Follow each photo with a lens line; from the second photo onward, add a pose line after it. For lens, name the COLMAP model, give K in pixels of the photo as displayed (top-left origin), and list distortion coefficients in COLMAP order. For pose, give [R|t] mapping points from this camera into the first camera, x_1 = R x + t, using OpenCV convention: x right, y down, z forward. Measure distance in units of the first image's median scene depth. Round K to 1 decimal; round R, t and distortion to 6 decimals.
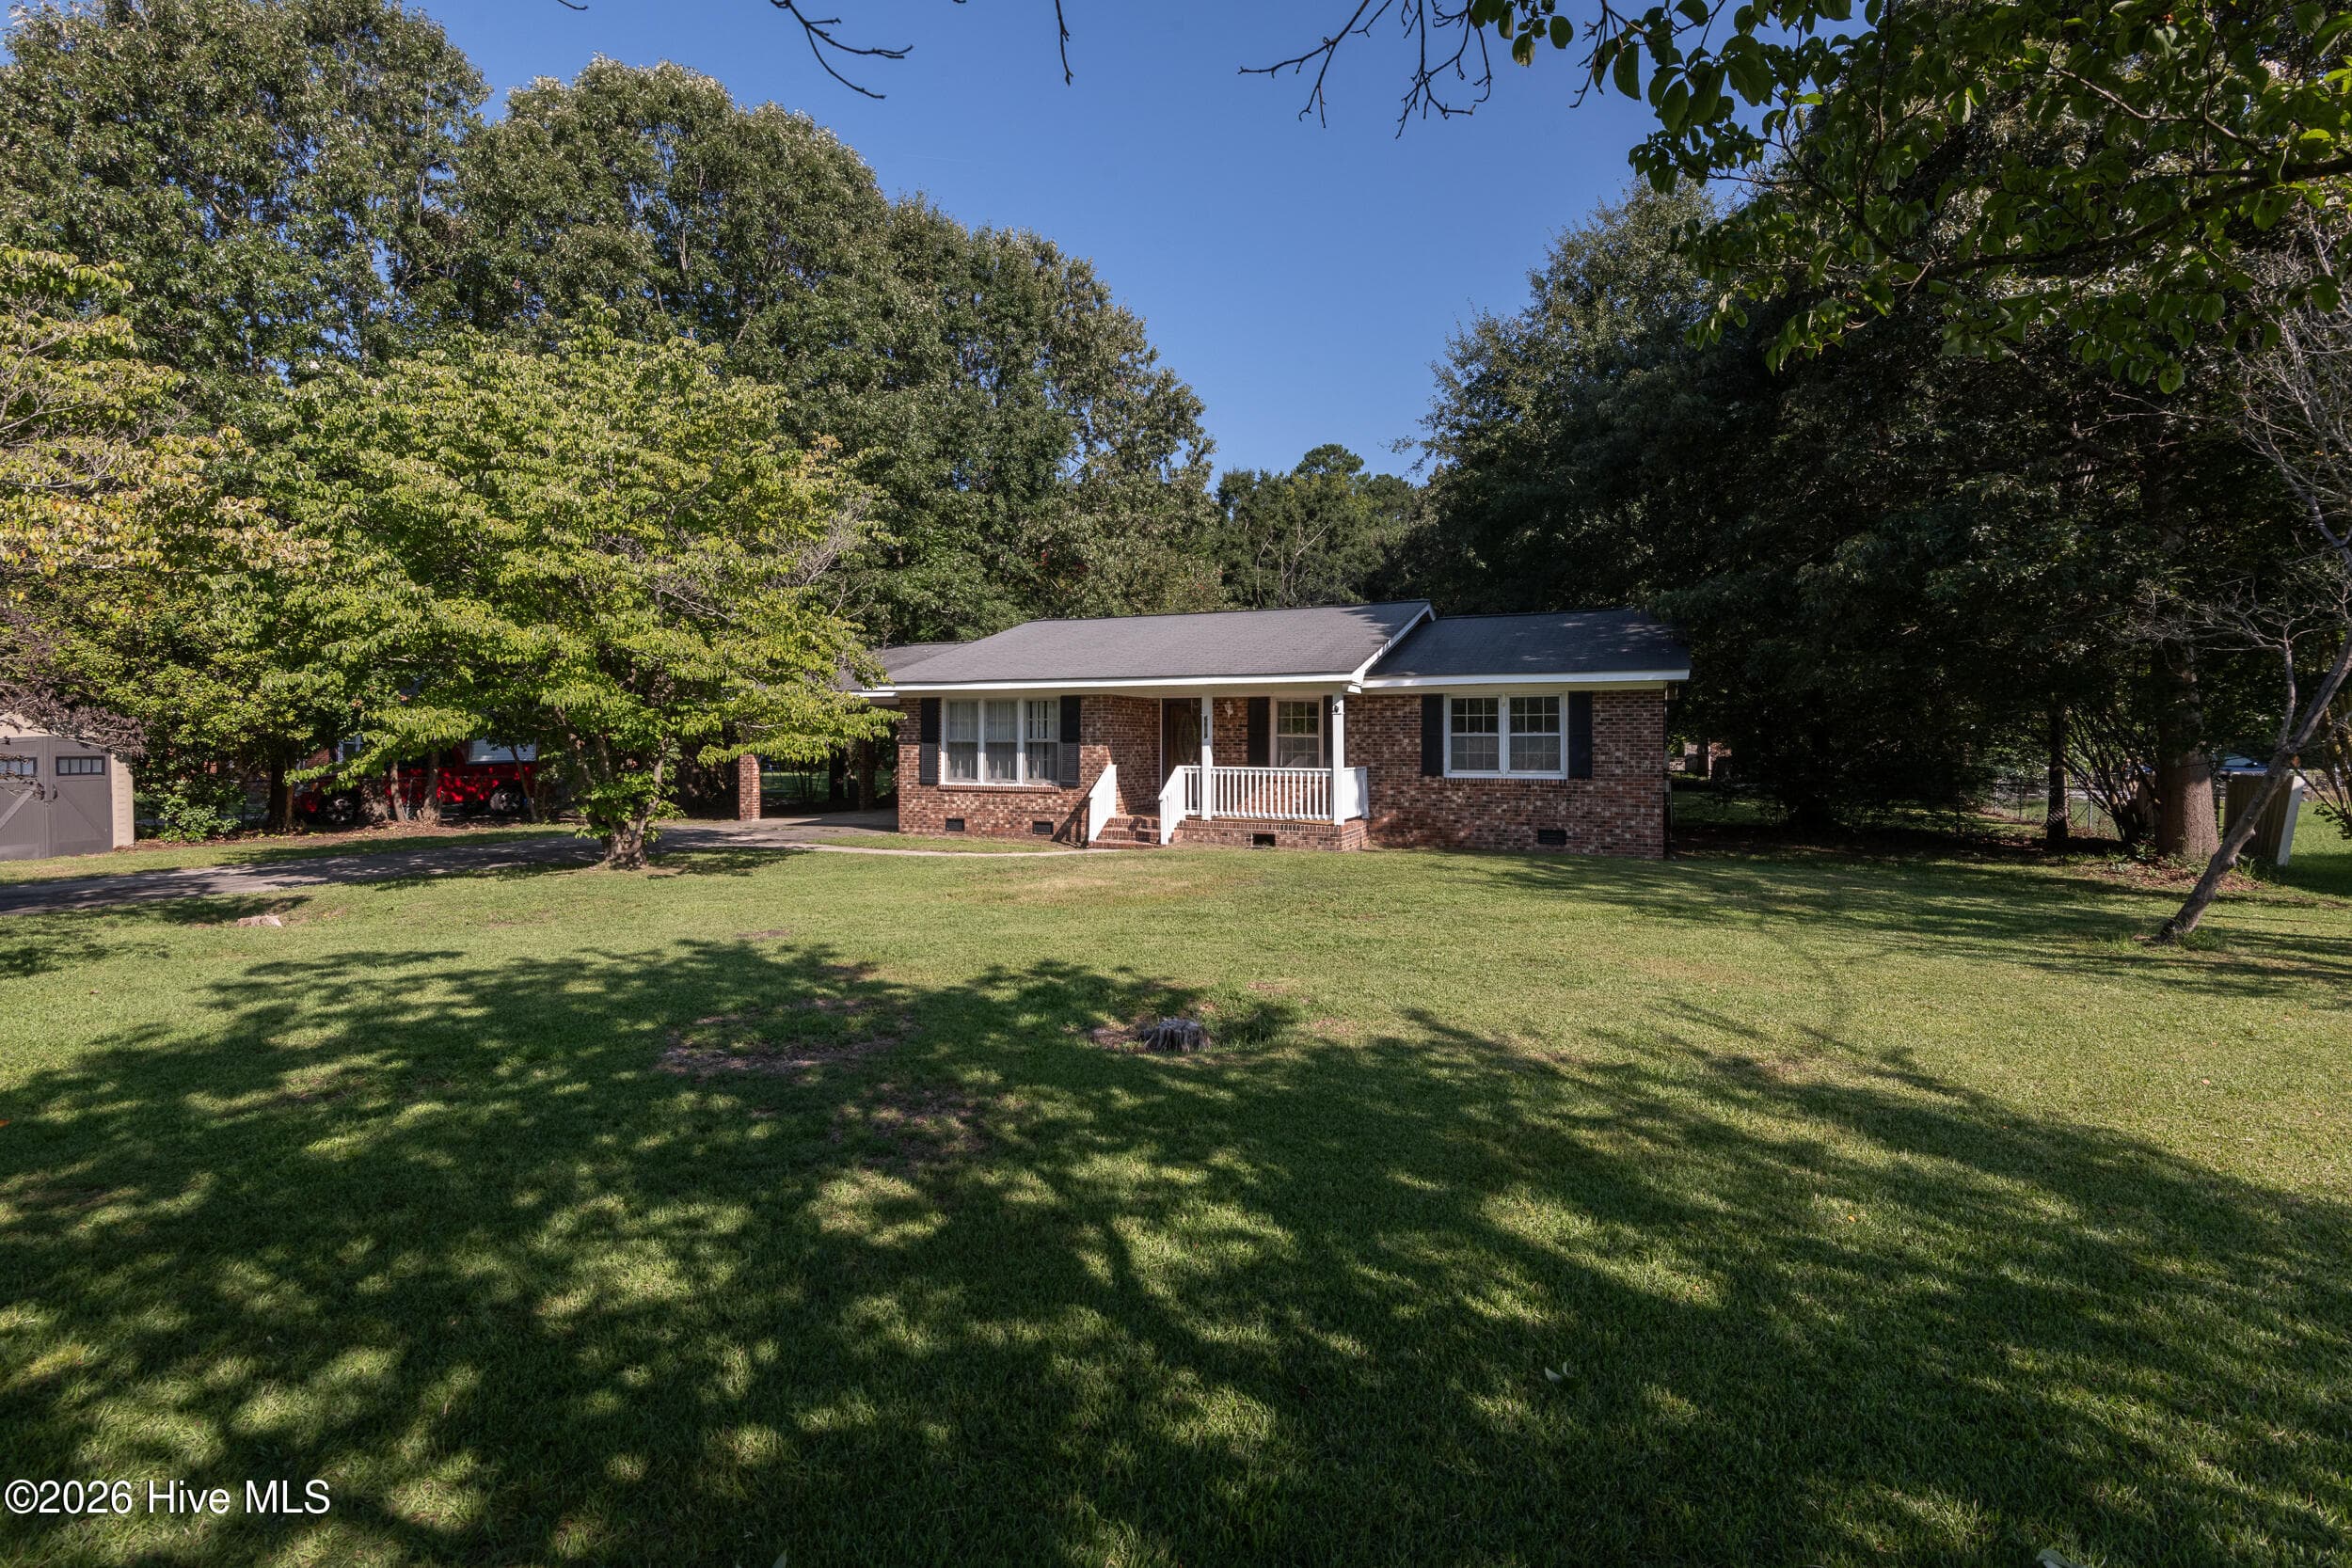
lens RADIAL K [[1091.3, 0, 1154.1], [0, 1091.3, 737.5], [0, 0, 1]] dist [0.017674, -0.014479]
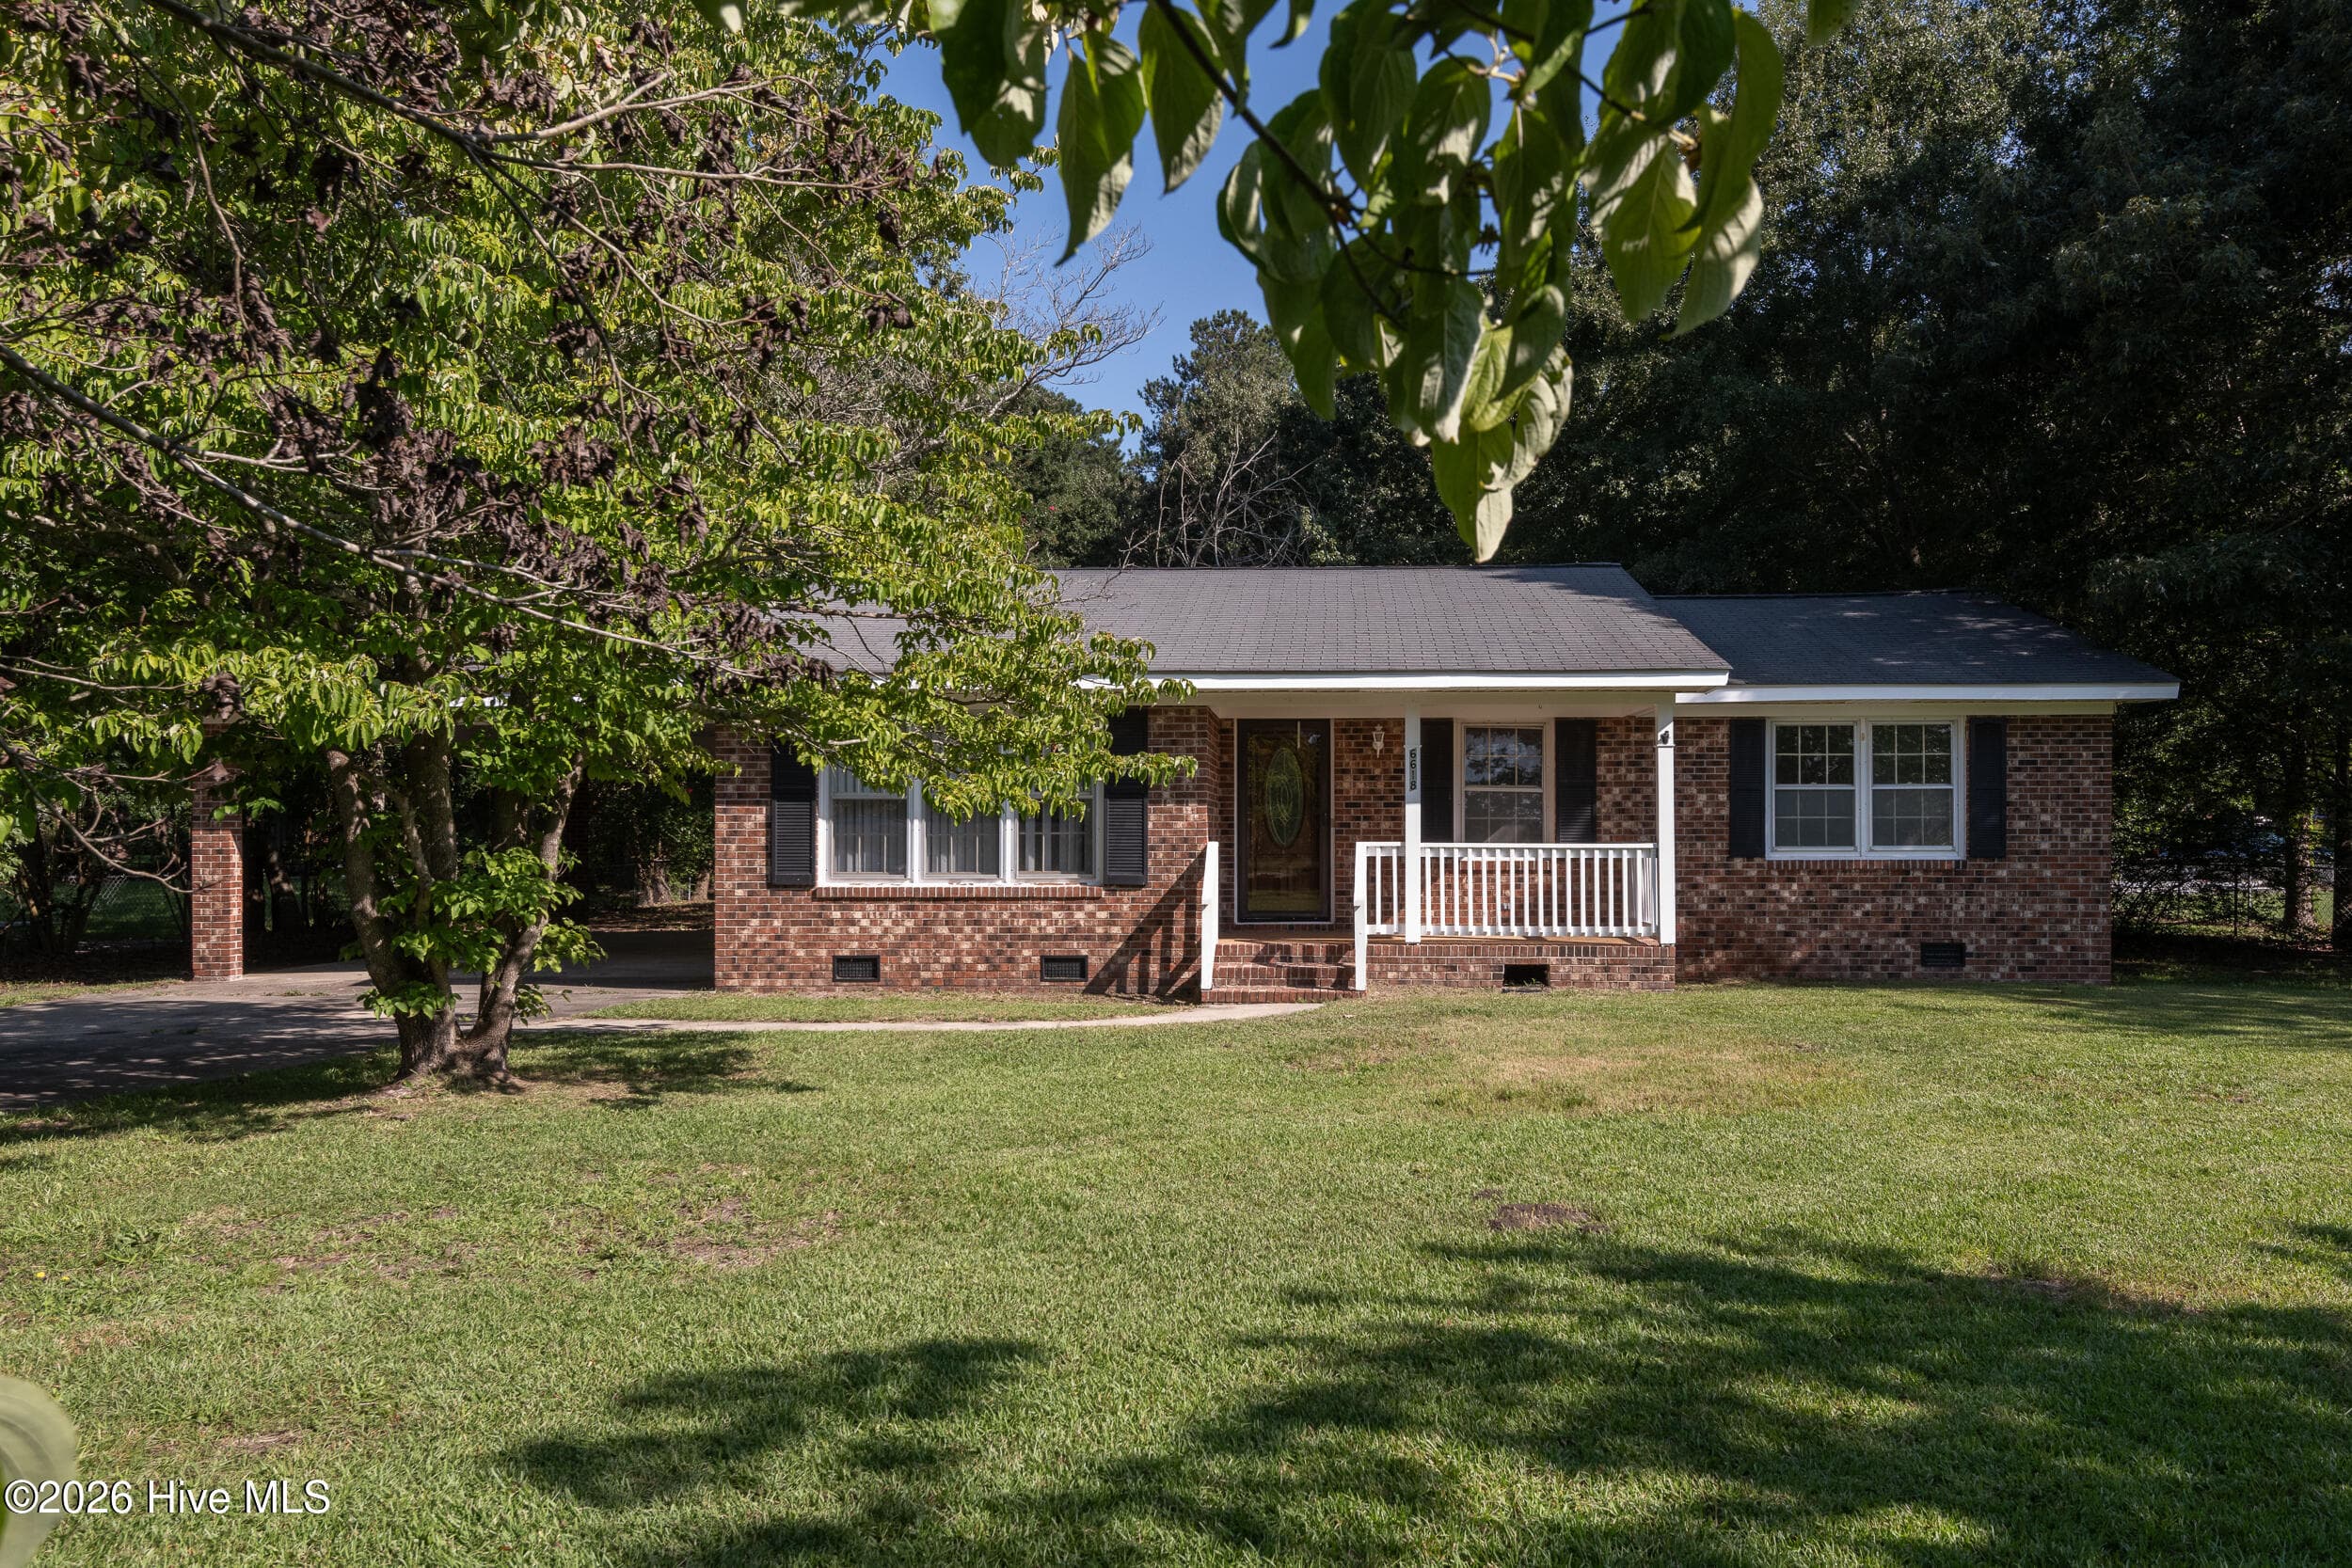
lens RADIAL K [[1764.0, 0, 1275.1], [0, 1764.0, 888.5], [0, 0, 1]] dist [0.010129, -0.002525]
pose [[0.918830, -0.013733, 0.394415, -0.355342], [-0.000169, 0.999381, 0.035191, 0.018575], [-0.394654, -0.032402, 0.918258, 0.230939]]
